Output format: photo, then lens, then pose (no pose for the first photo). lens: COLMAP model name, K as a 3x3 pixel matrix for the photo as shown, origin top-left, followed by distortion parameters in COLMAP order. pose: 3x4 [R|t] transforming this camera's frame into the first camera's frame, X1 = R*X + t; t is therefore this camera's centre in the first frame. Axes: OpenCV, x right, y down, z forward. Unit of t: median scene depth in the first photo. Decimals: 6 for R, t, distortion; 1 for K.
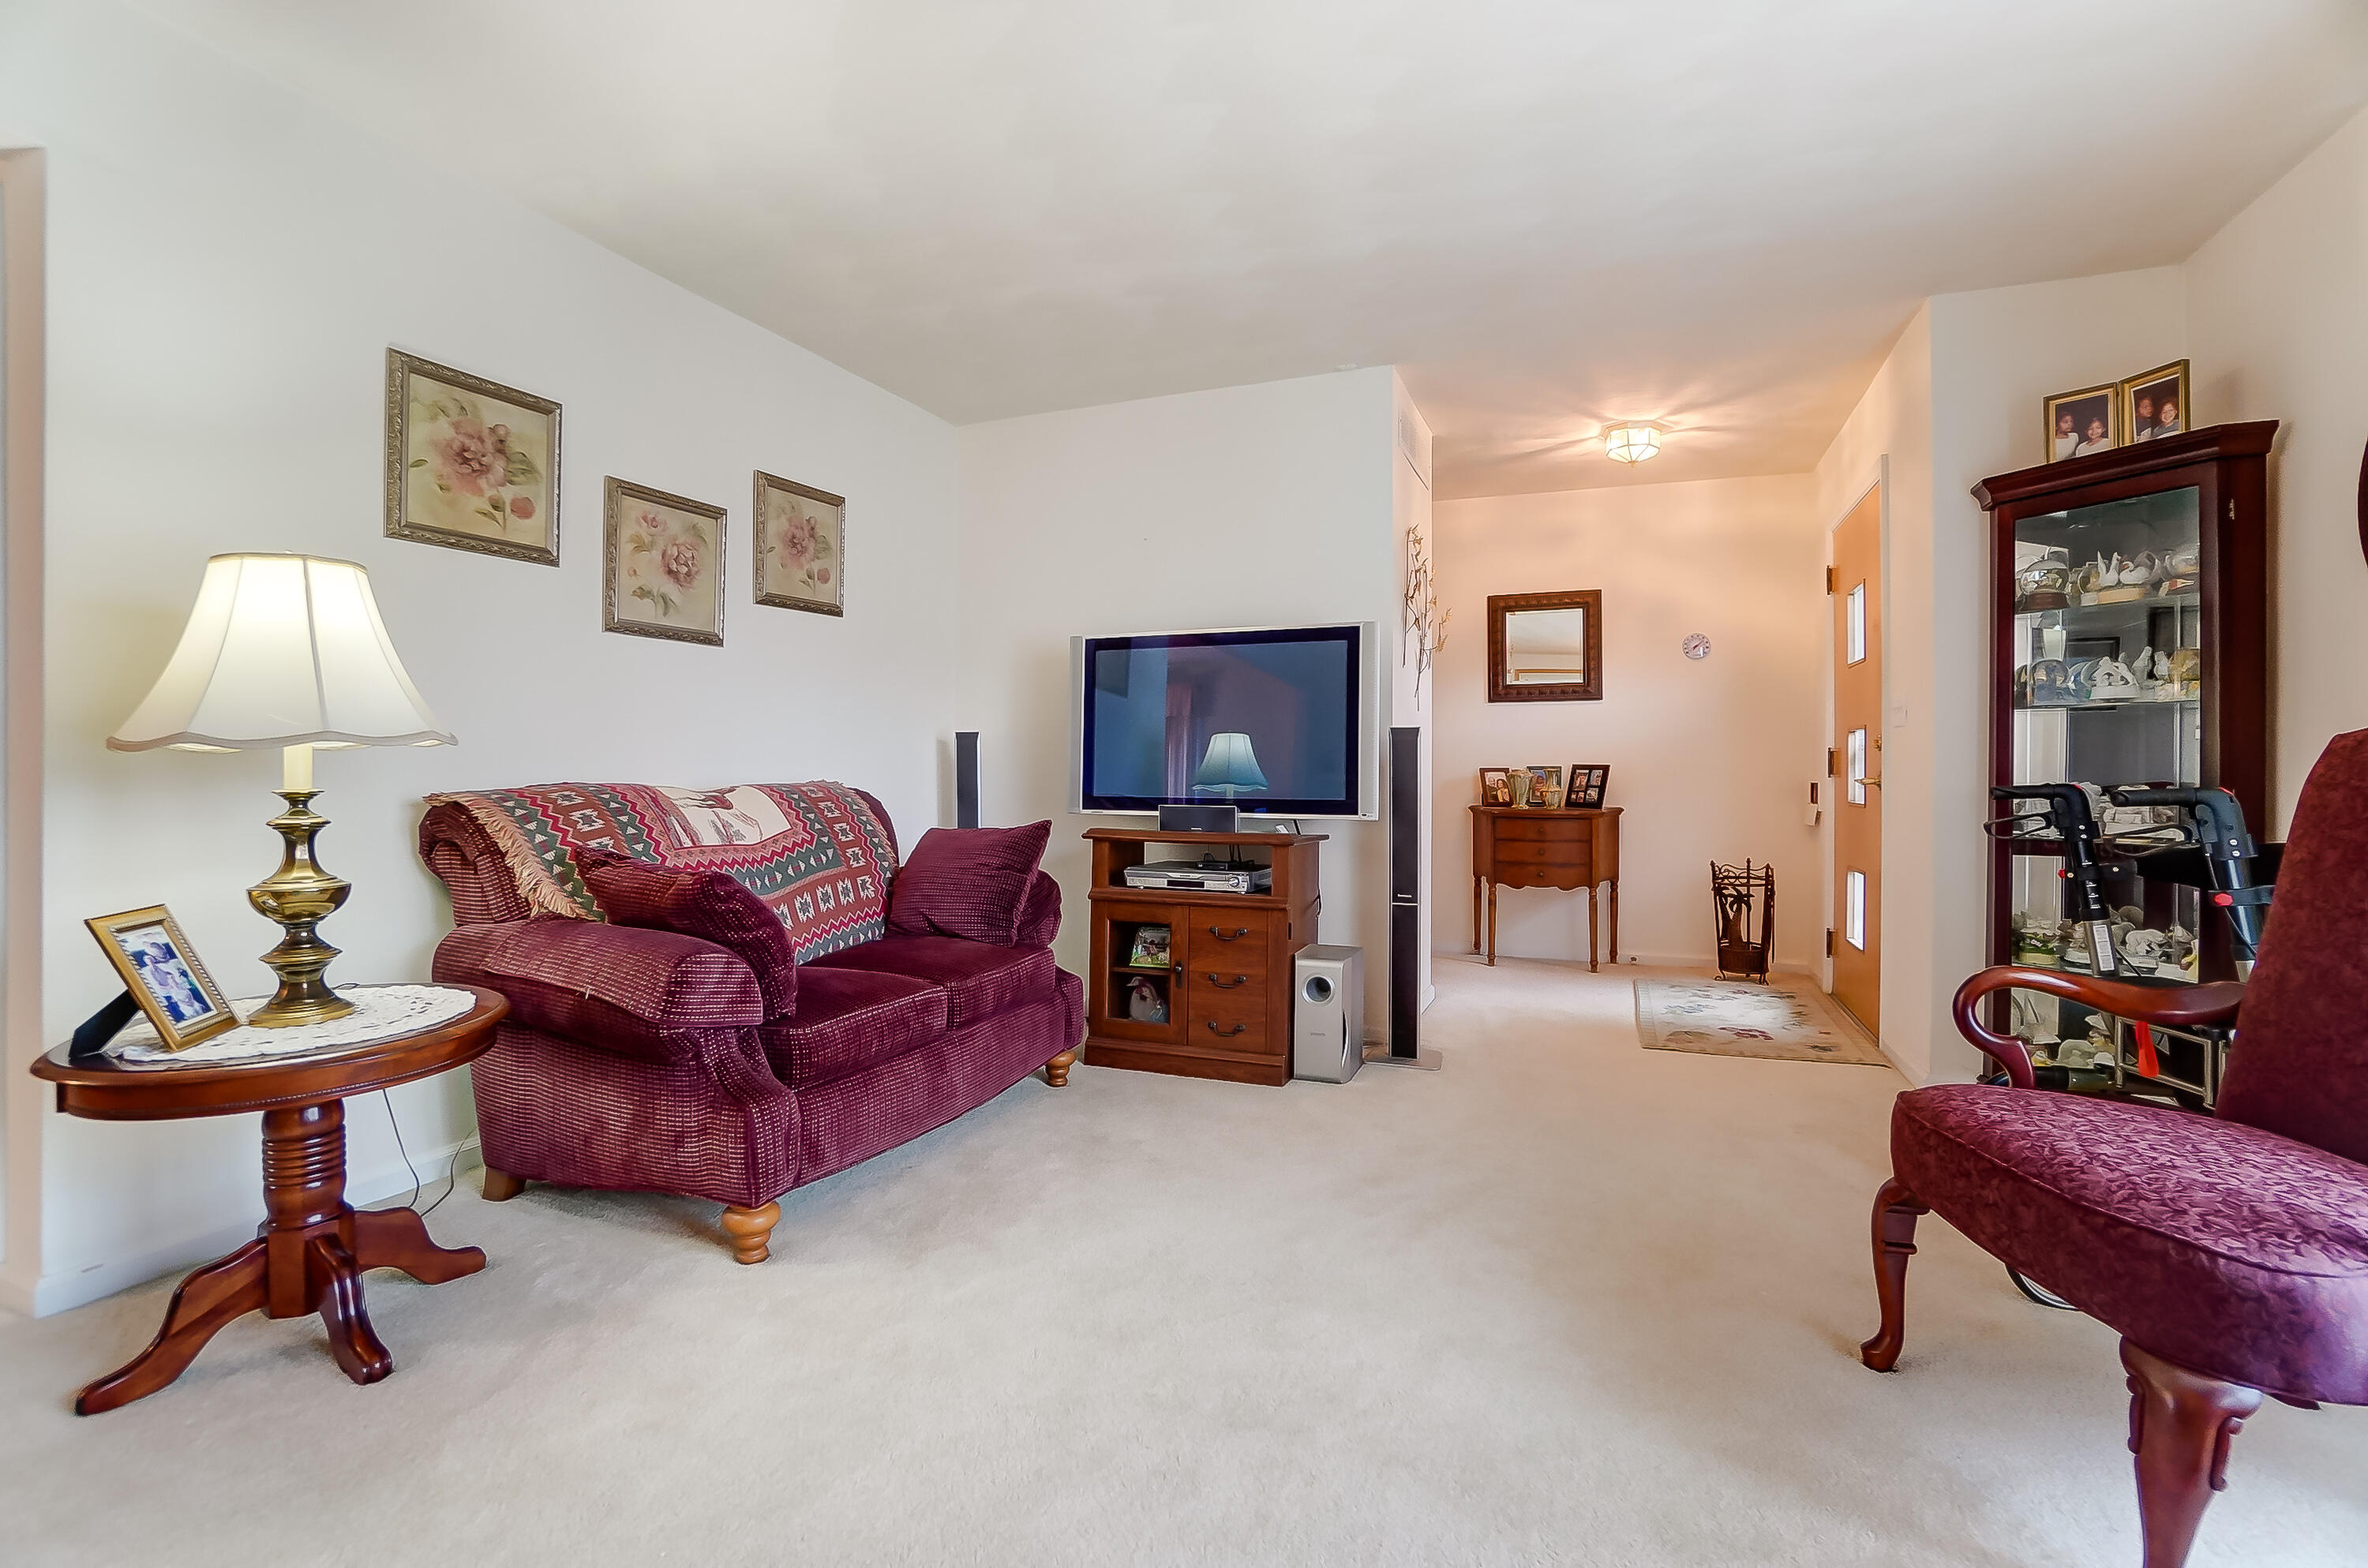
lens RADIAL K [[1065.6, 0, 1187.4], [0, 1065.6, 783.2], [0, 0, 1]] dist [-0.063034, 0.026125]
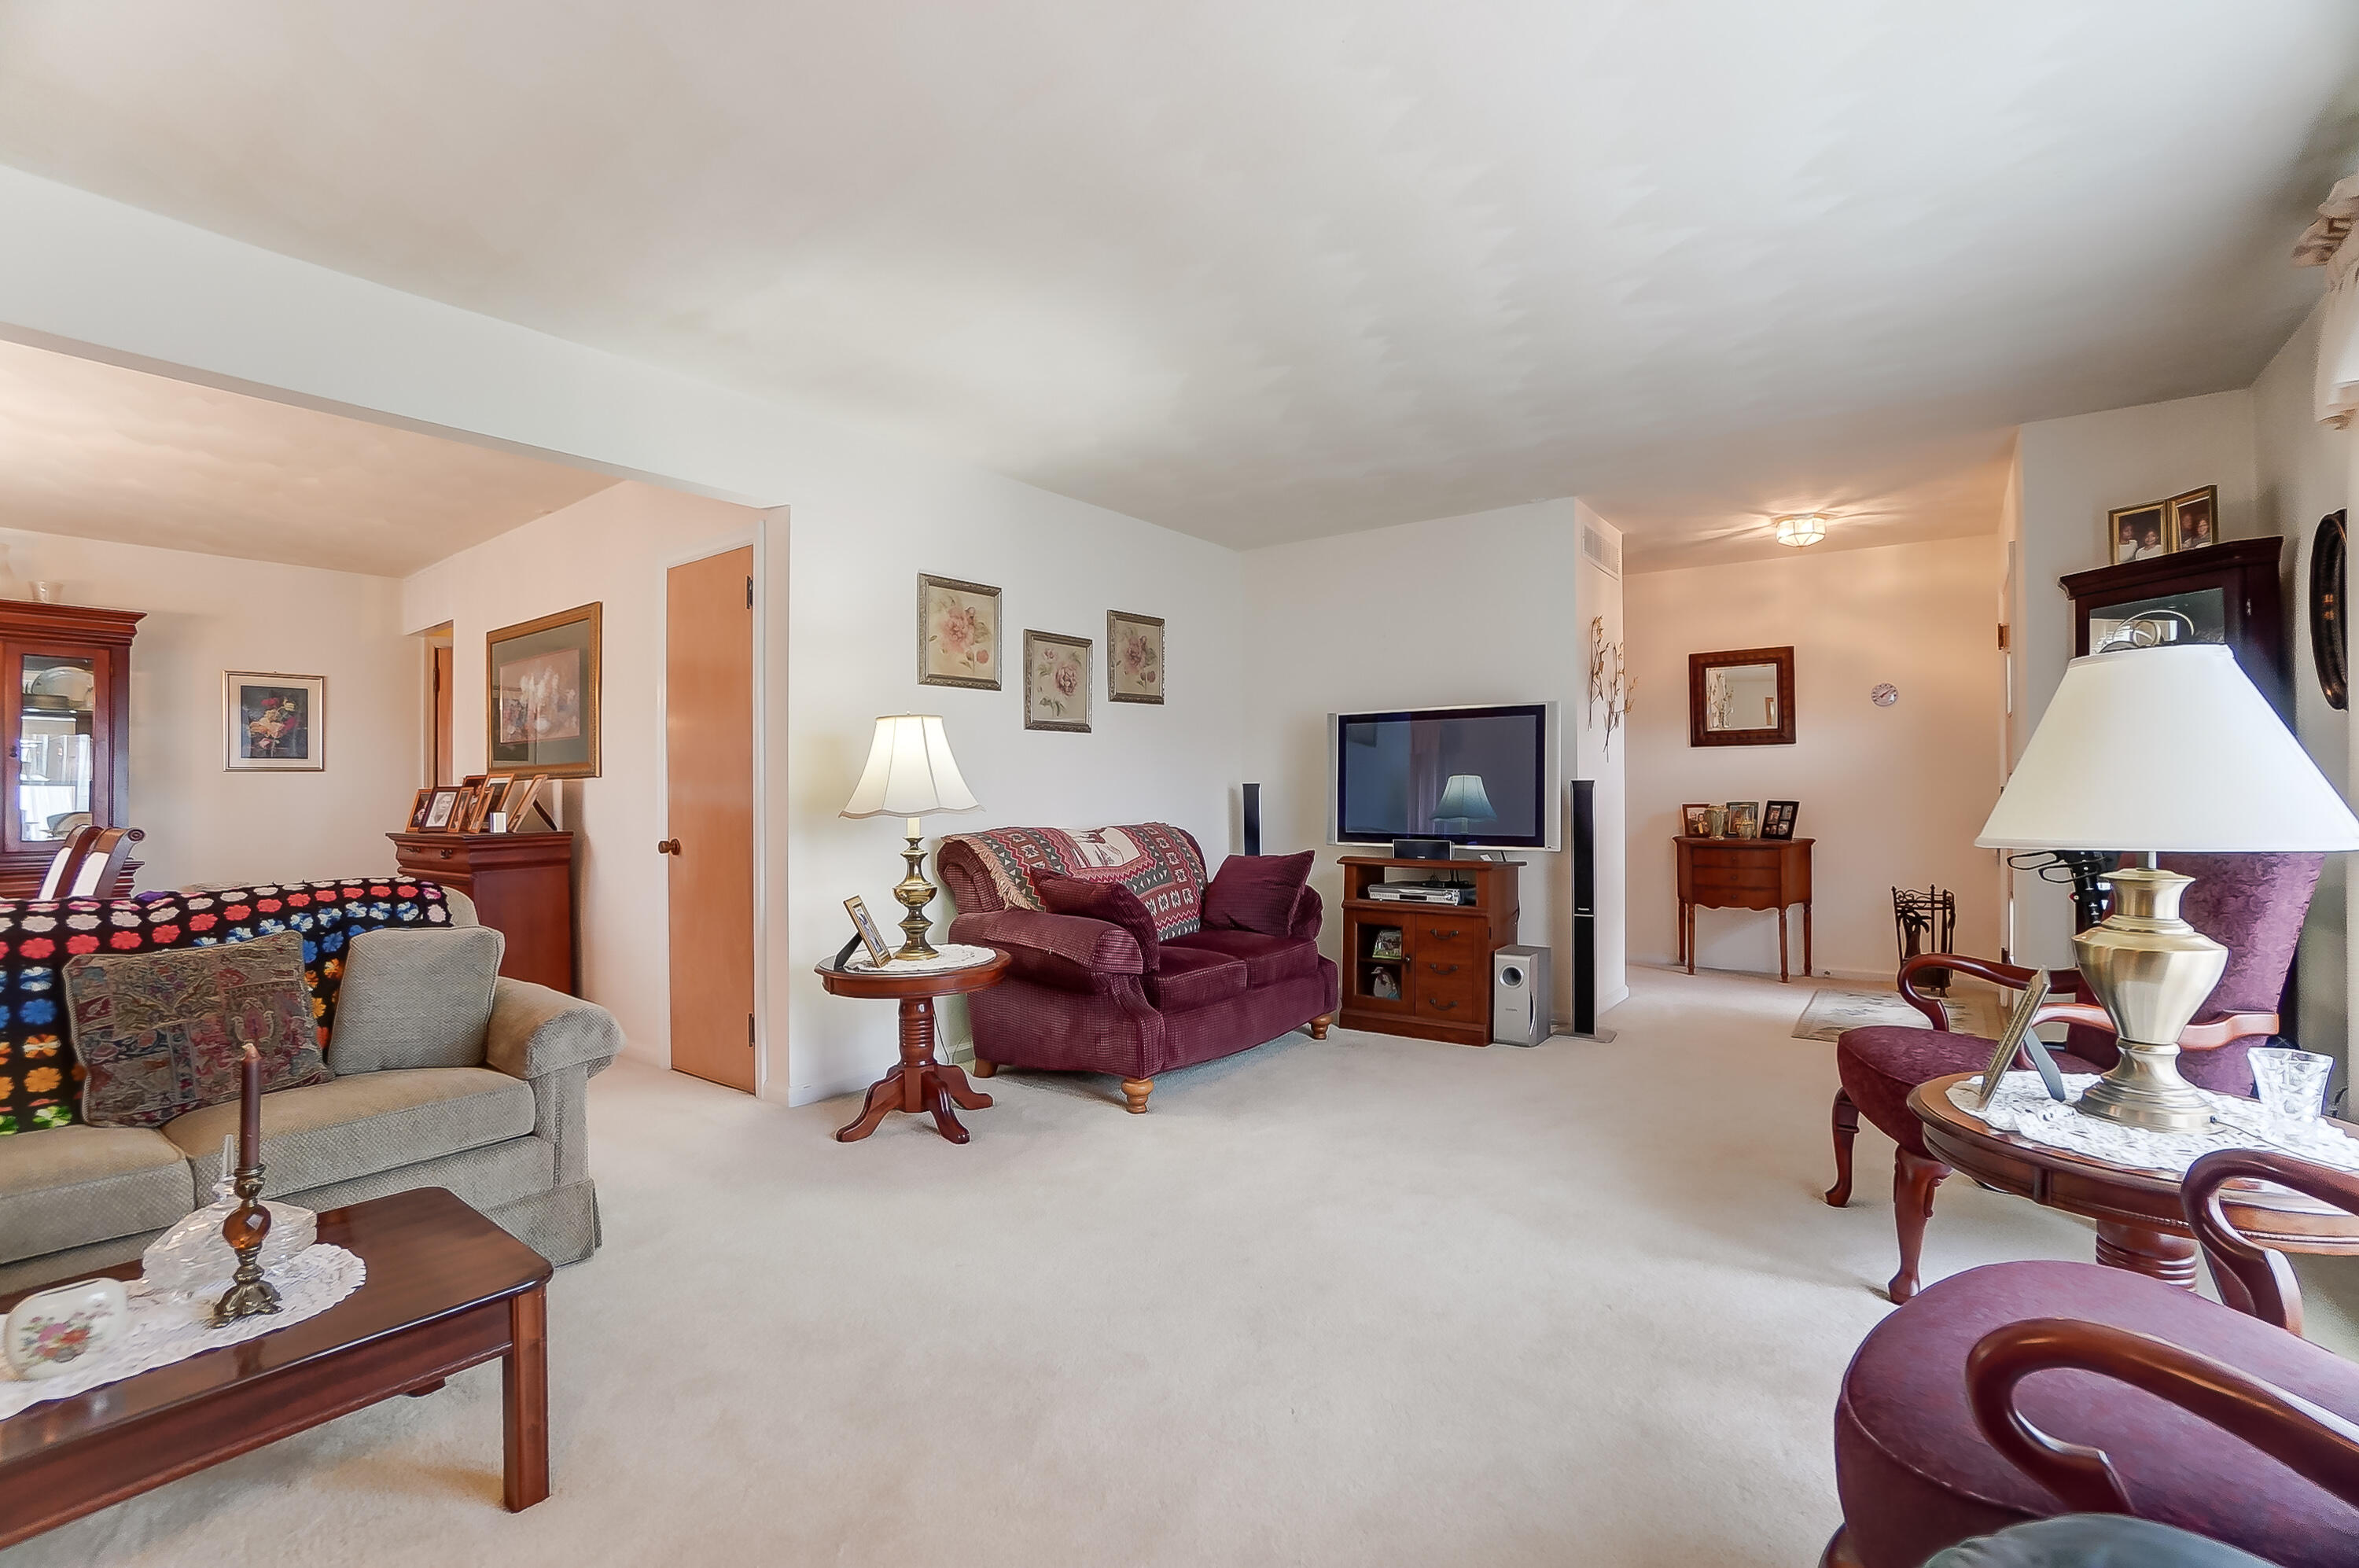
lens RADIAL K [[1061.7, 0, 1182.9], [0, 1061.7, 783.2], [0, 0, 1]] dist [-0.063034, 0.026125]
pose [[0.968610, -0.010311, -0.248371, 0.059413], [0.005033, 0.999748, -0.021875, -0.027679], [0.248534, 0.019938, 0.968418, -0.452113]]
